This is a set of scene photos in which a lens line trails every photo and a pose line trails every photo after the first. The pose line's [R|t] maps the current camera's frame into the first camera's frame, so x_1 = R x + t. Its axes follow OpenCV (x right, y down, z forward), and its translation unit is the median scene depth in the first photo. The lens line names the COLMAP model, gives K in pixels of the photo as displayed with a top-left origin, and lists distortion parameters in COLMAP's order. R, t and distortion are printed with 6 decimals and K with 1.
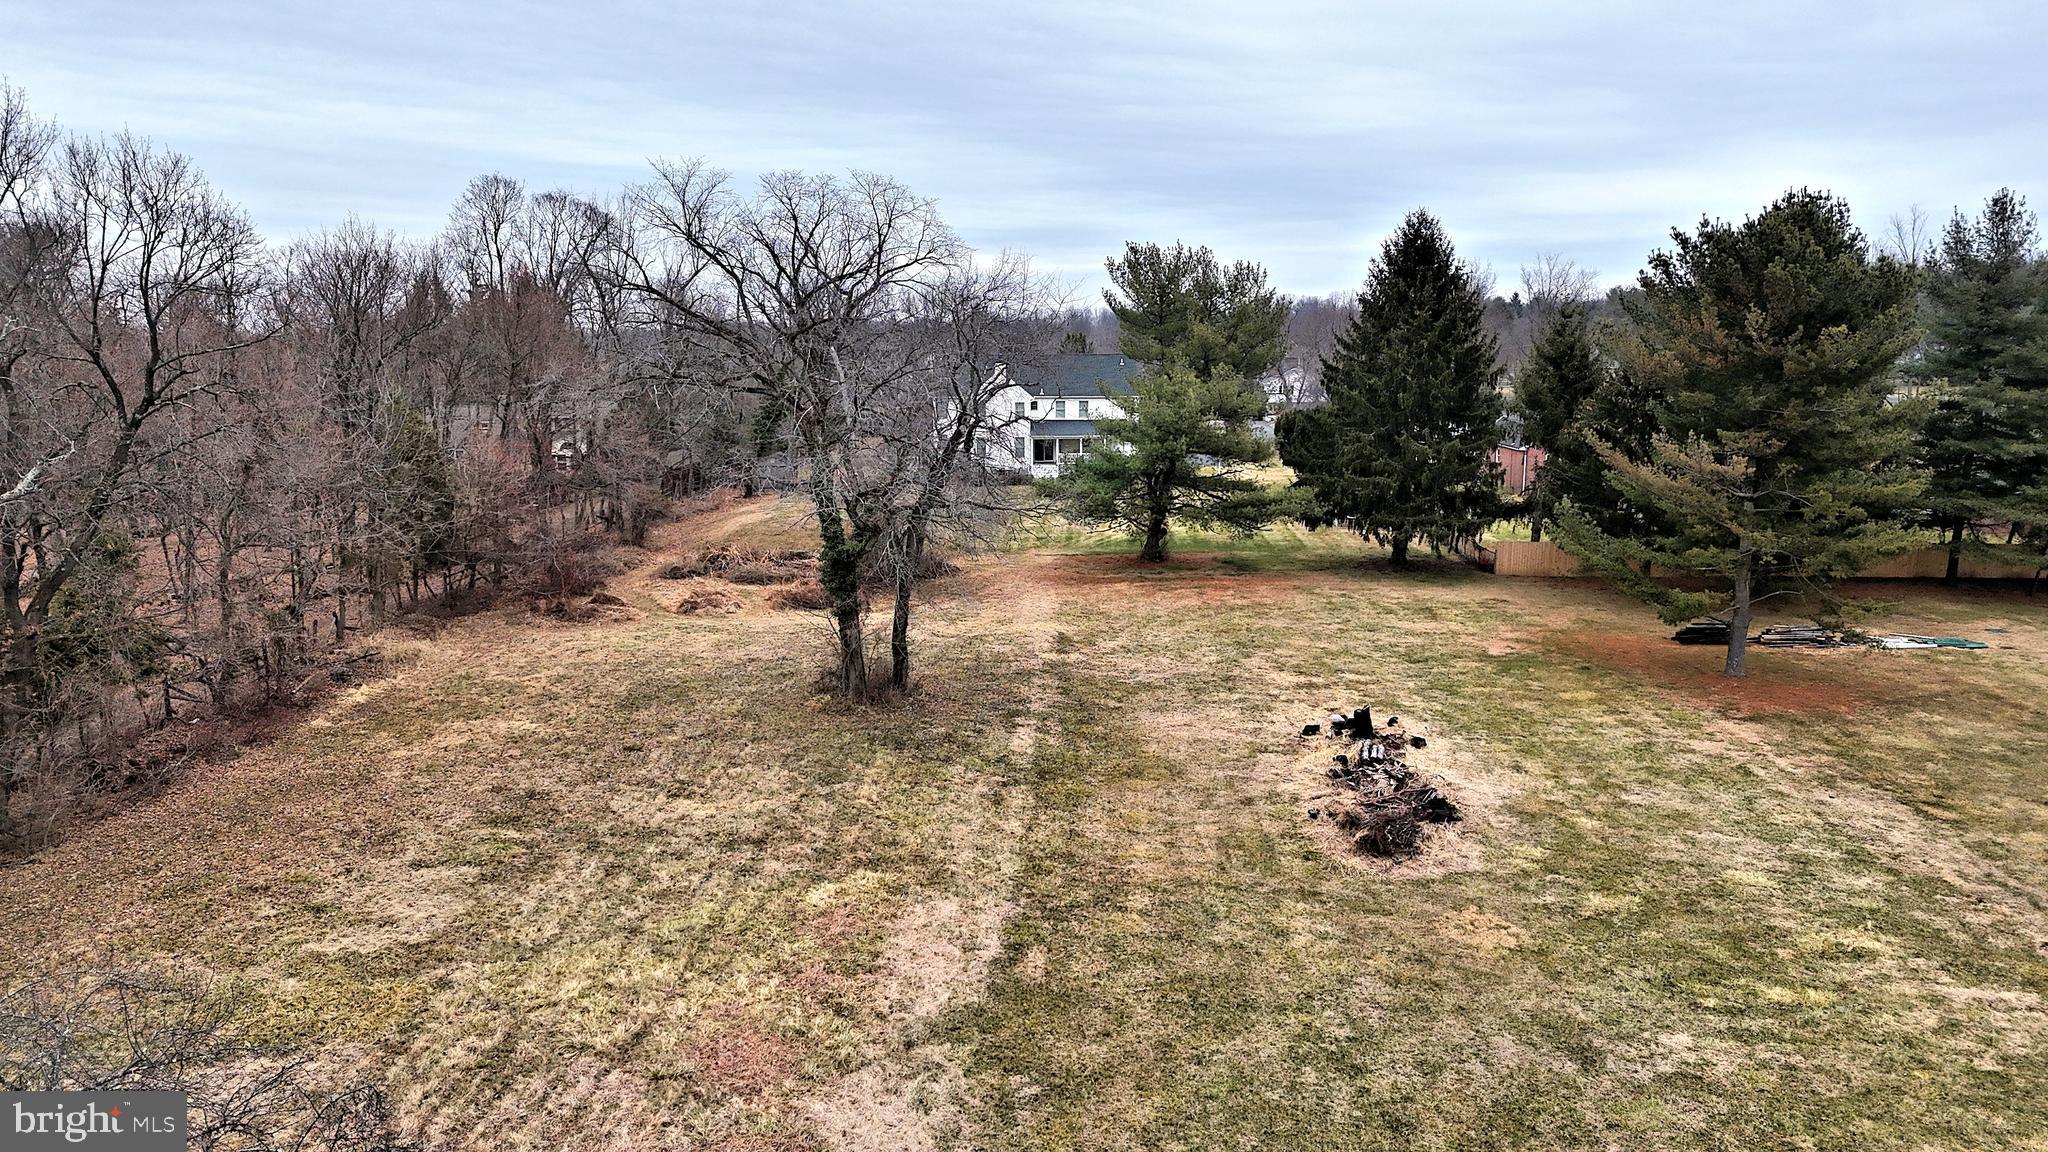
lens RADIAL K [[1484.3, 0, 976.9], [0, 1484.3, 540.1], [0, 0, 1]] dist [0.060975, -0.048832]
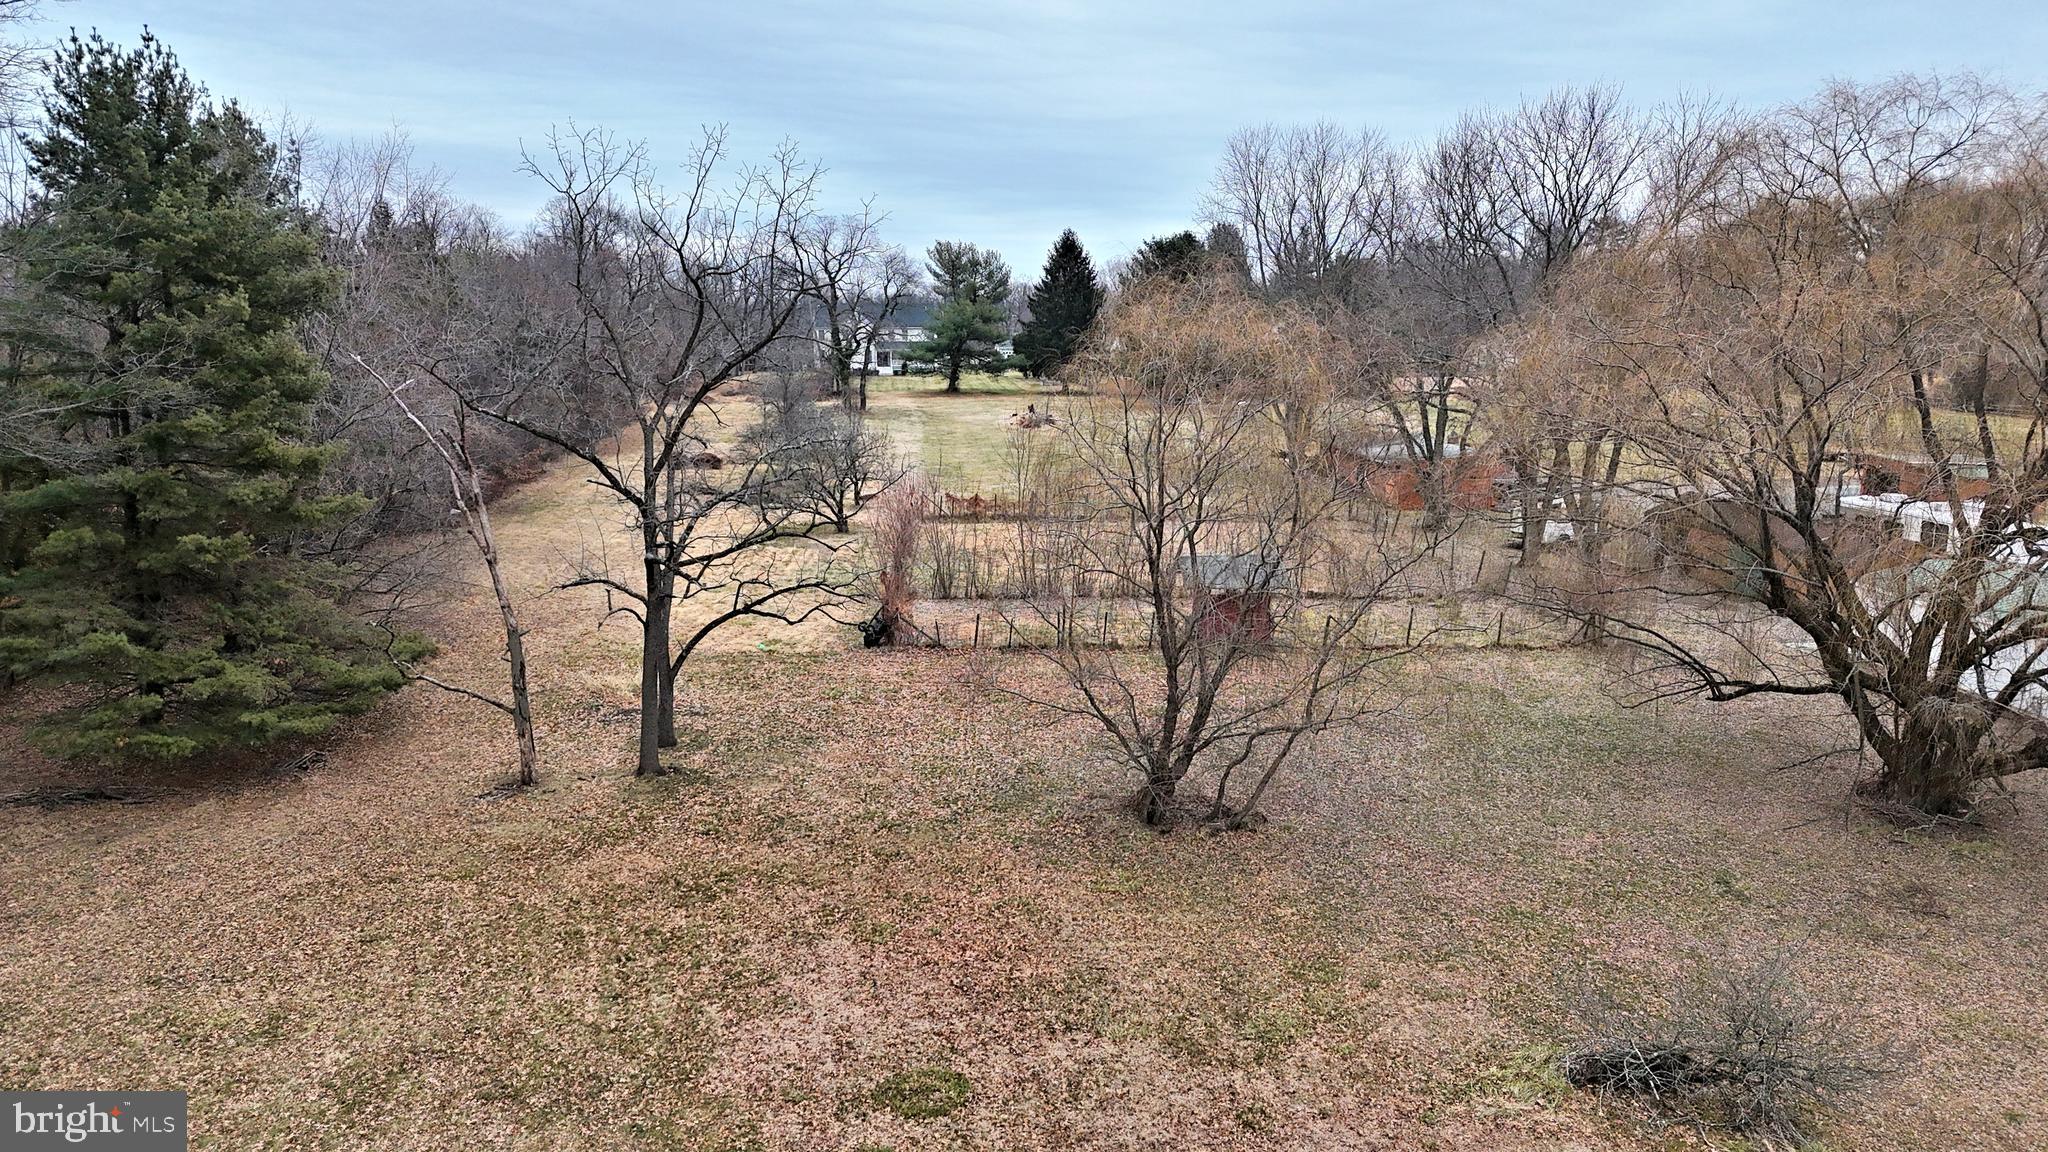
lens RADIAL K [[1484.3, 0, 1025.9], [0, 1484.3, 583.7], [0, 0, 1]] dist [0.060975, -0.048832]
pose [[0.982763, -0.033523, 0.181803, -0.179021], [0.026576, 0.998825, 0.040515, 0.210154], [-0.182948, -0.034985, 0.982500, -1.146786]]
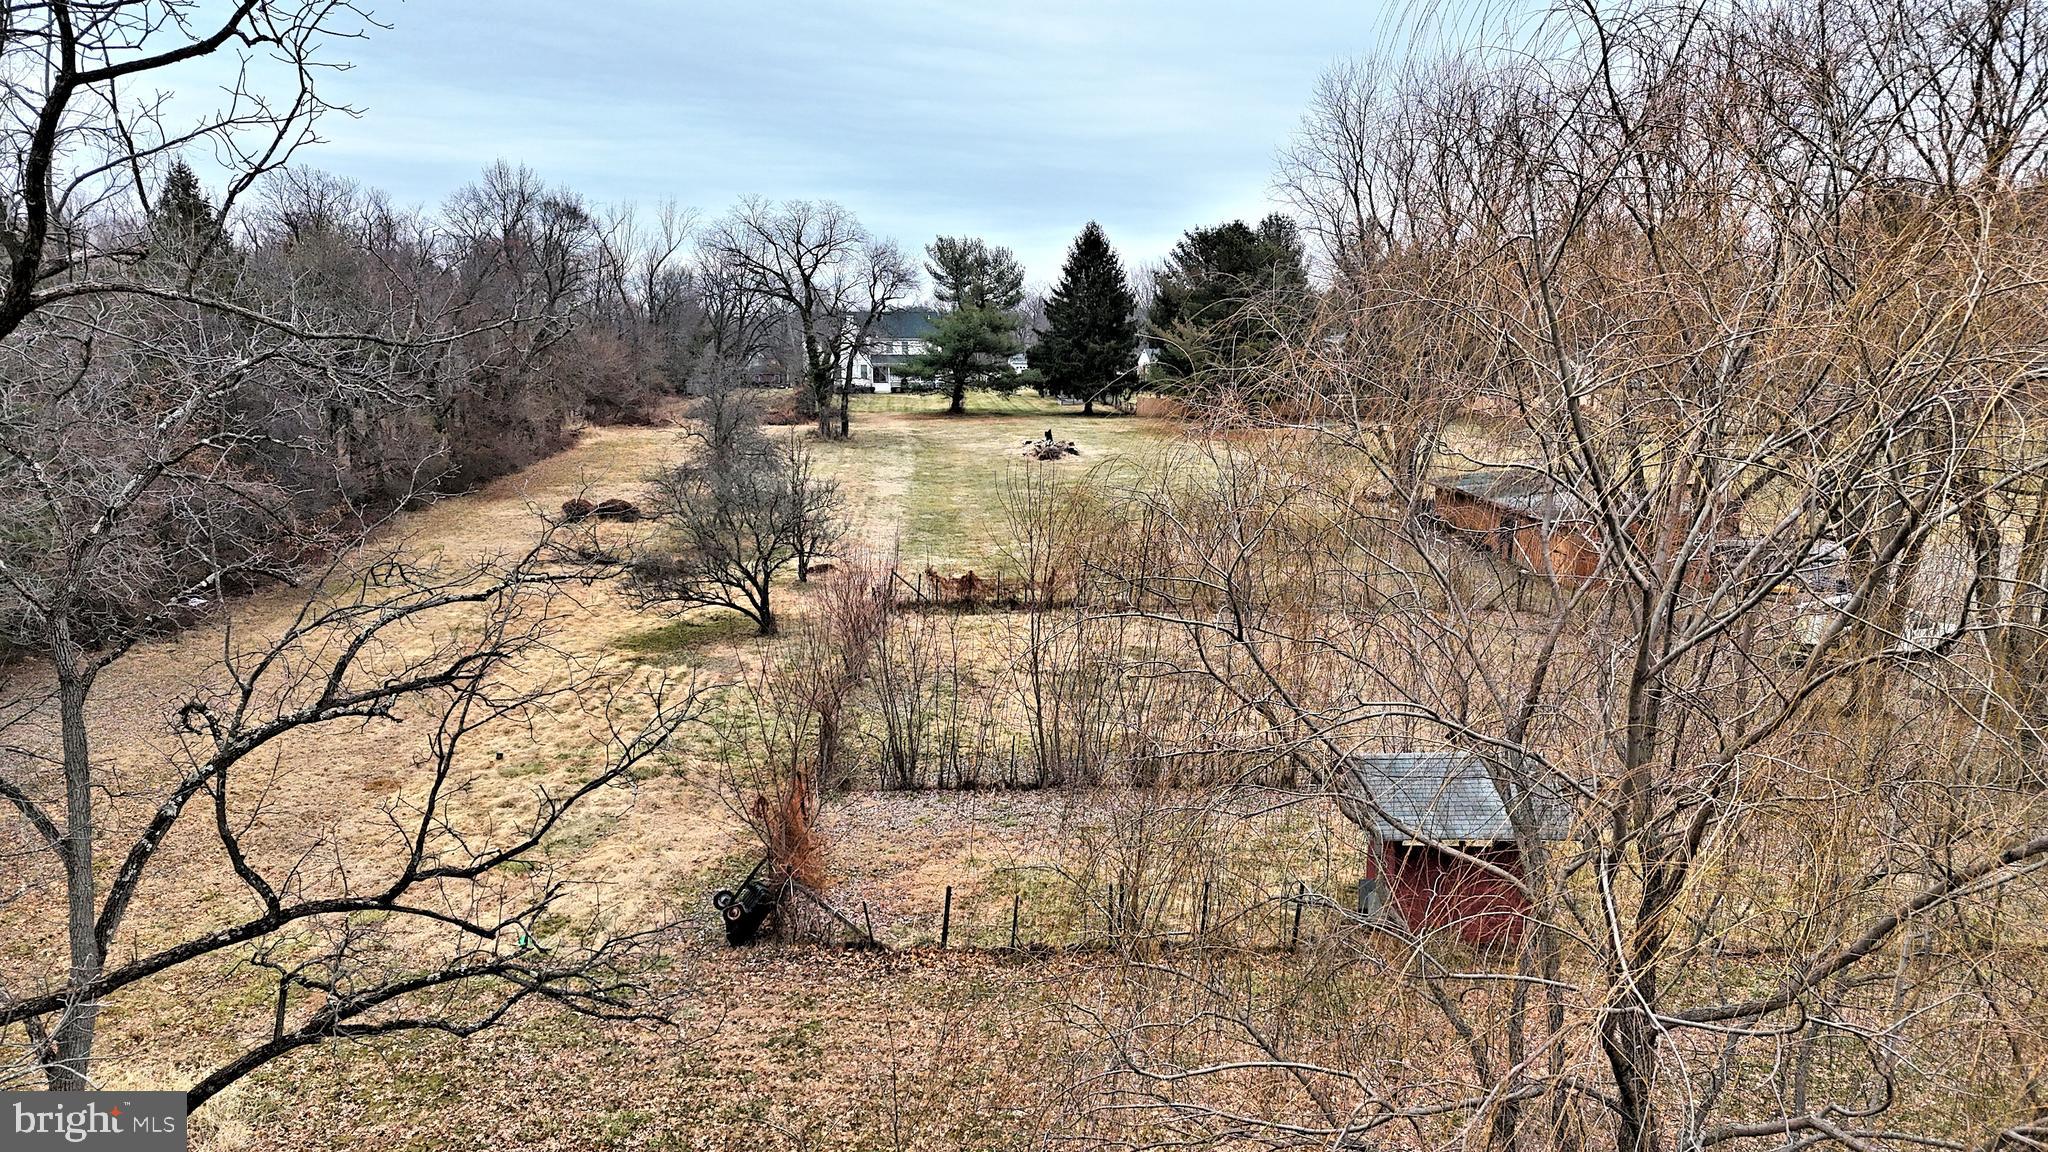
lens RADIAL K [[1484.3, 0, 1022.6], [0, 1484.3, 570.5], [0, 0, 1]] dist [0.060975, -0.048832]
pose [[0.984986, -0.028502, 0.170265, -0.118525], [0.025265, 0.999457, 0.021148, 0.174224], [-0.170775, -0.016528, 0.985171, -0.821652]]
